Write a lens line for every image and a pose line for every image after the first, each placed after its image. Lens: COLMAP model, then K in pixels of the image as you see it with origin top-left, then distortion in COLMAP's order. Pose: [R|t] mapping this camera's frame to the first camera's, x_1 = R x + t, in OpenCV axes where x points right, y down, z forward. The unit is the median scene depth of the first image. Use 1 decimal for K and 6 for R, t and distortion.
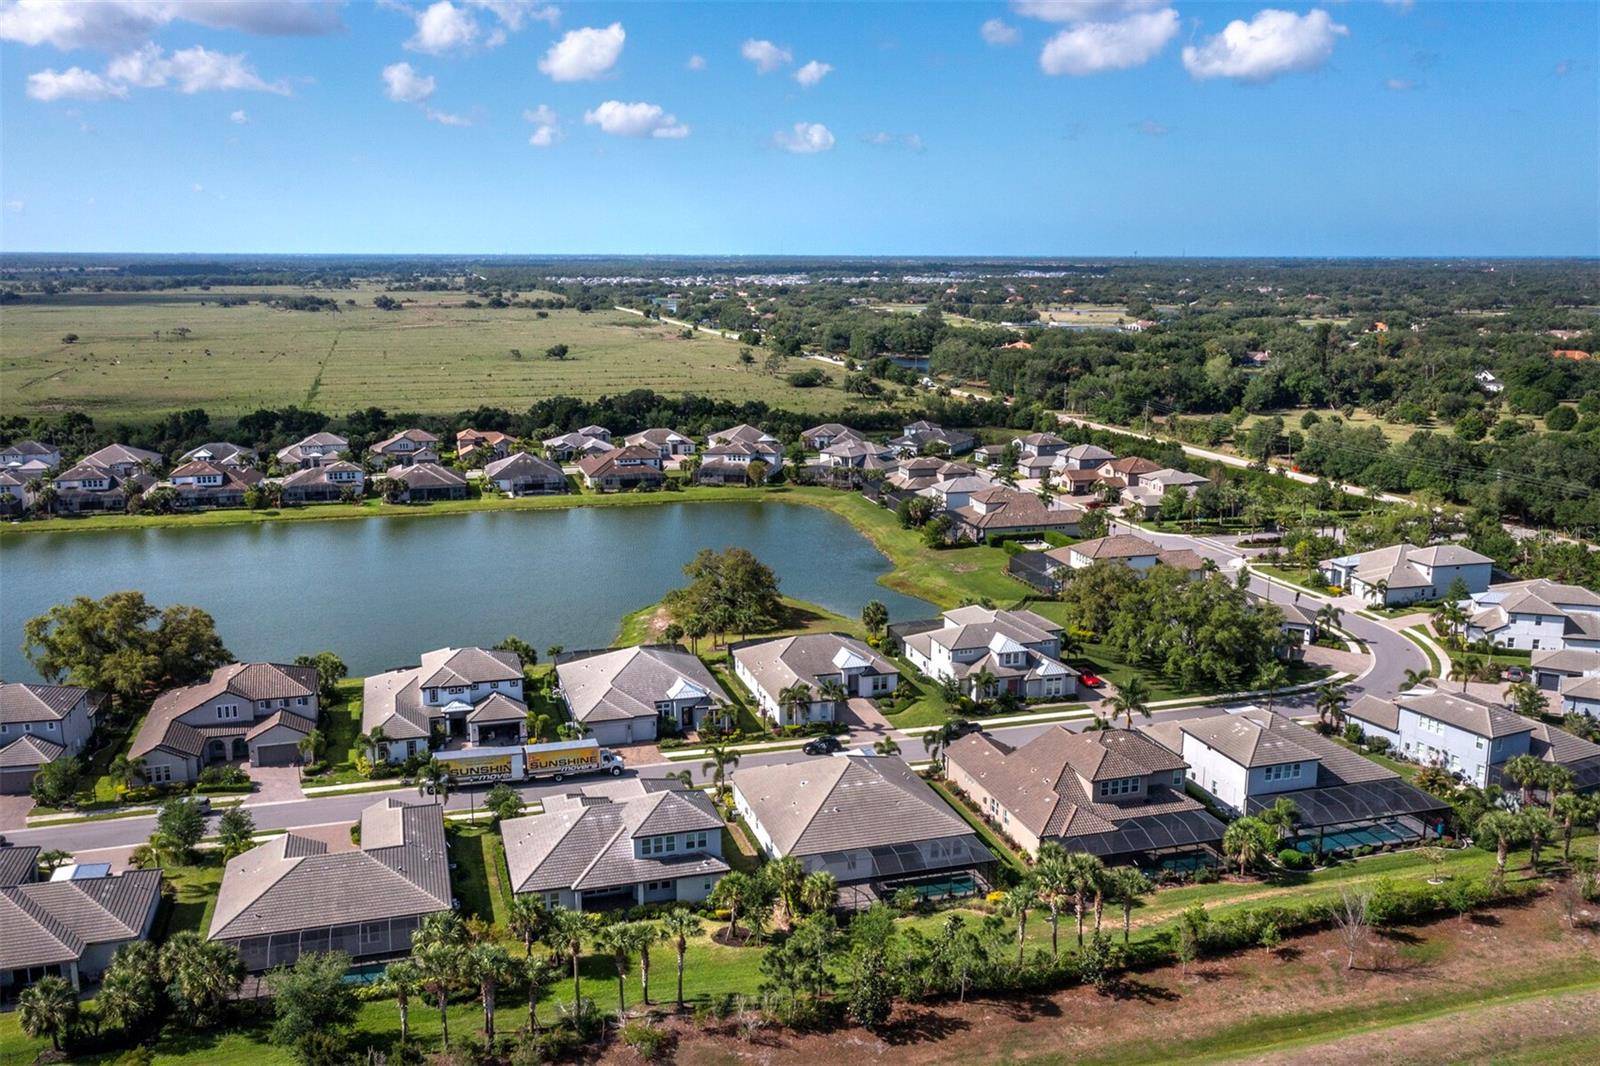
lens RADIAL K [[1358.5, 0, 800.0], [0, 1358.5, 533.0], [0, 0, 1]] dist [-0.015024, 0.045601]
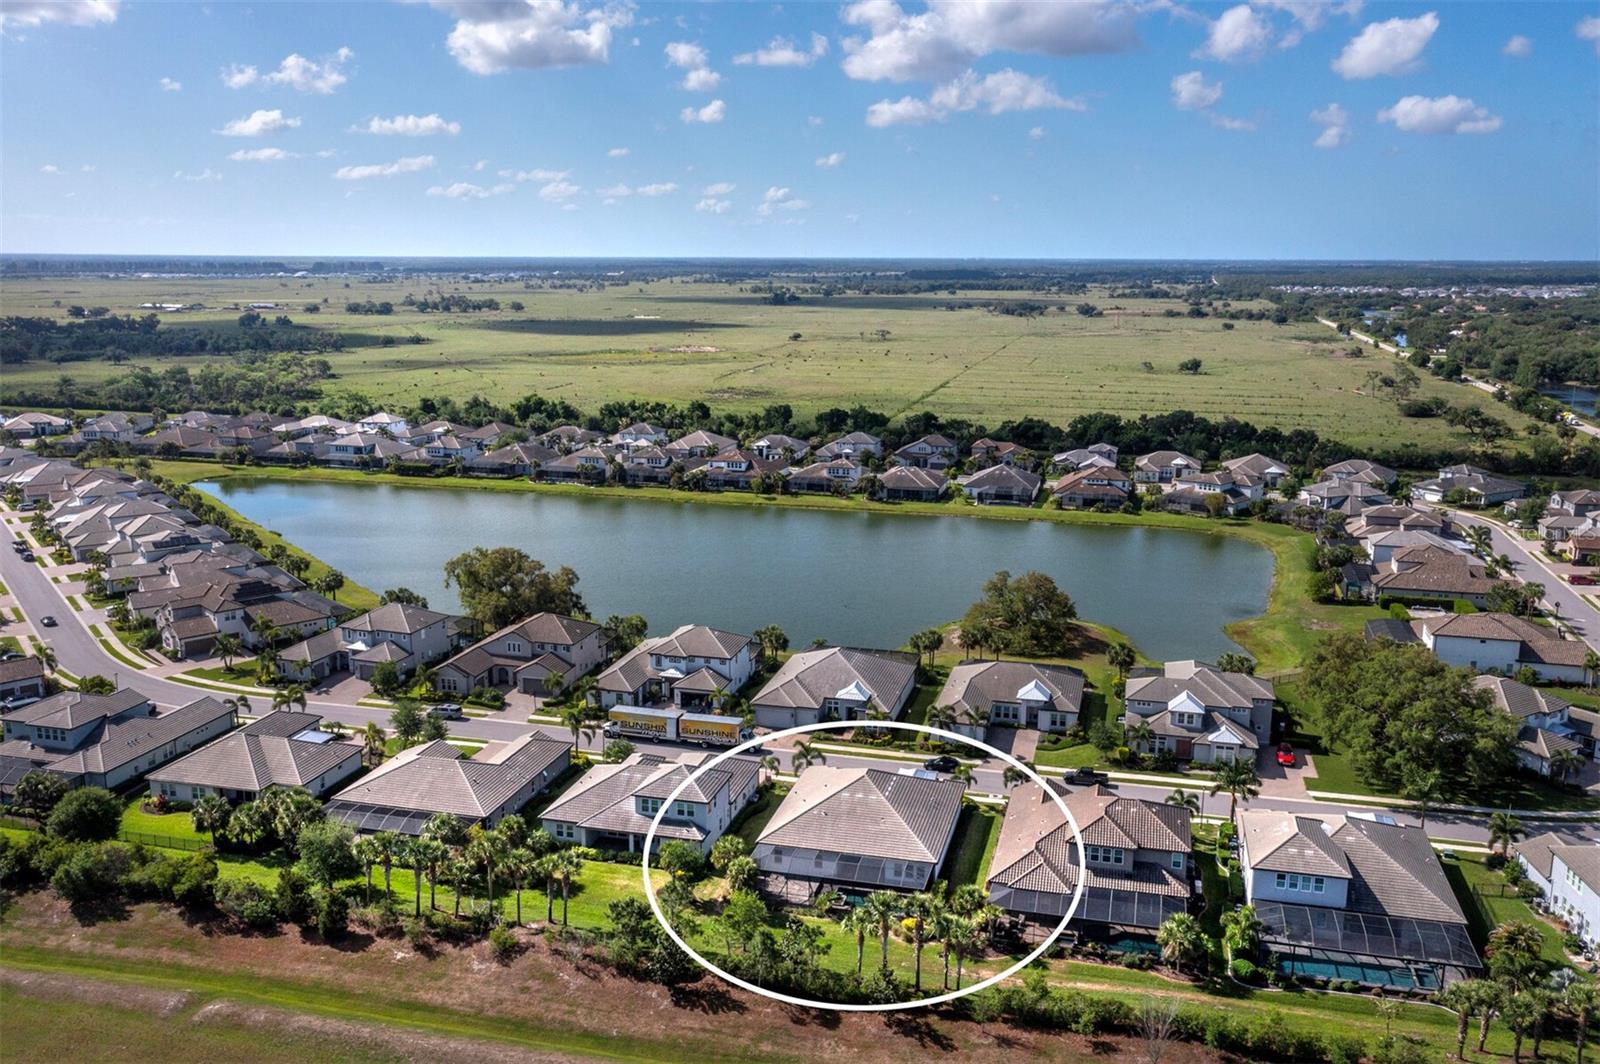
lens RADIAL K [[1328.5, 0, 800.0], [0, 1328.5, 532.0], [0, 0, 1]] dist [-0.009175, 0.042815]
pose [[0.854420, 0.106469, -0.508557, 0.426575], [-0.106545, 0.993883, 0.029070, -0.042210], [0.508541, 0.029346, 0.860538, 0.041781]]
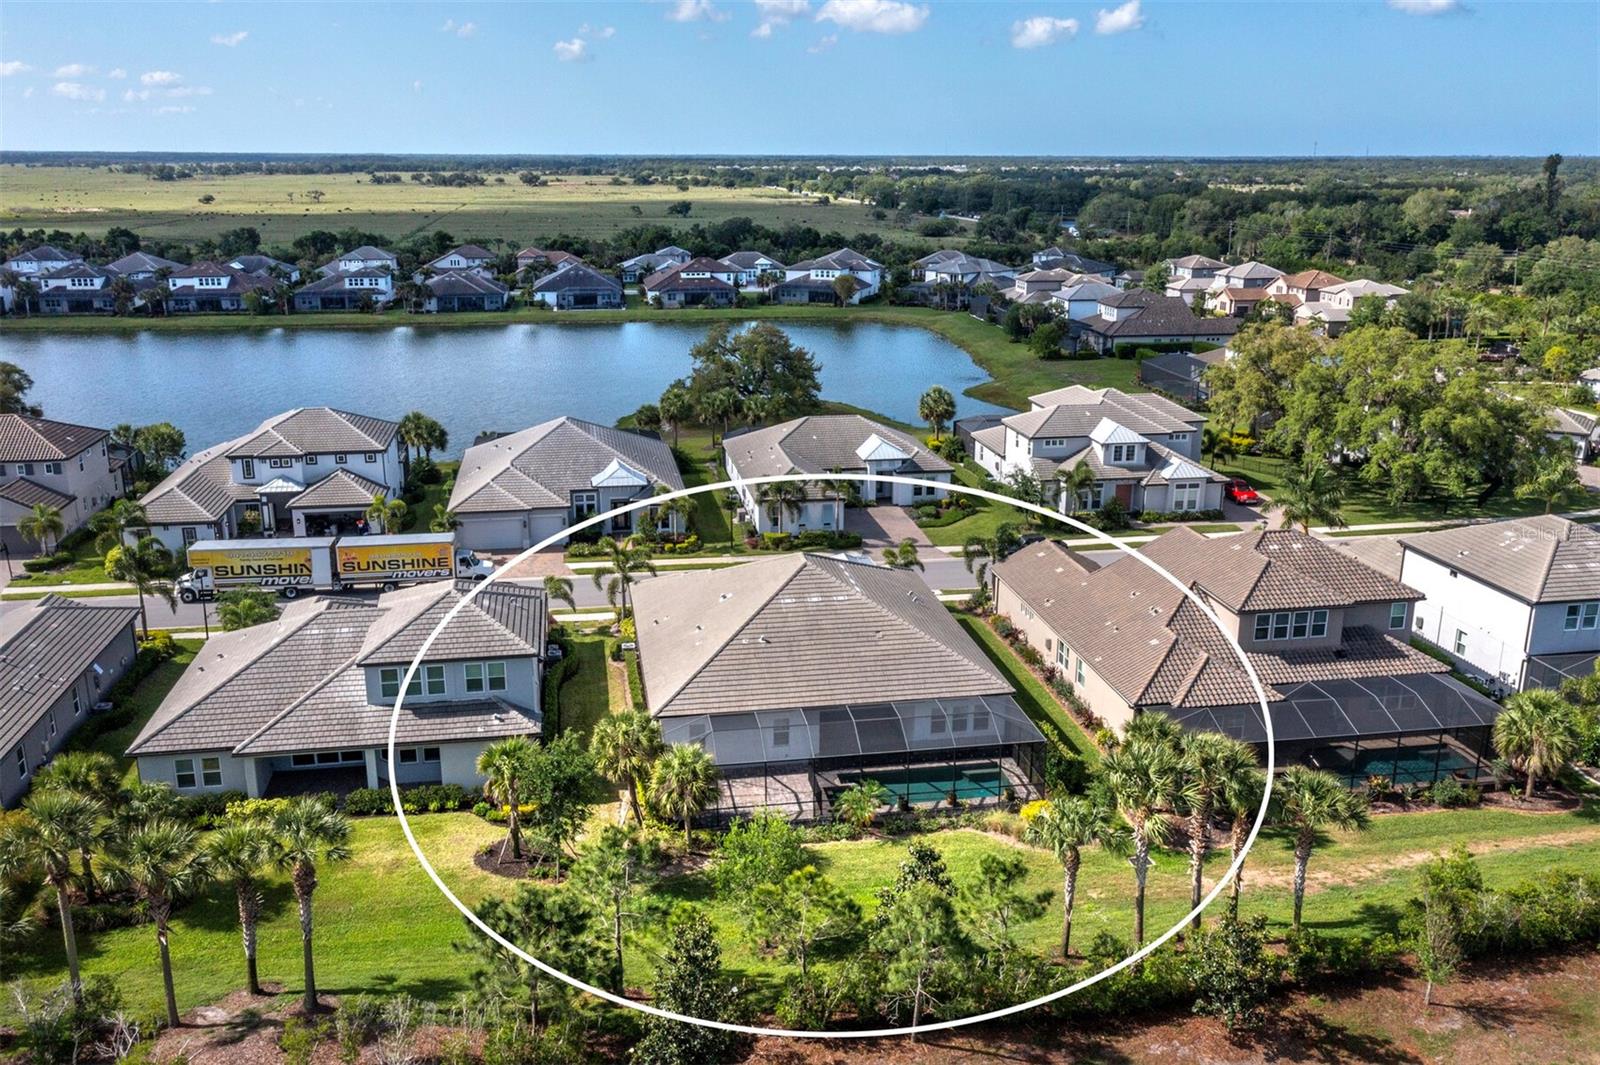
lens RADIAL K [[1328.5, 0, 800.0], [0, 1328.5, 532.5], [0, 0, 1]] dist [-0.009175, 0.042815]
pose [[0.992963, 0.033182, -0.113684, 0.081225], [-0.024697, 0.996859, 0.075243, 0.094325], [0.115824, -0.071906, 0.990664, 0.369415]]
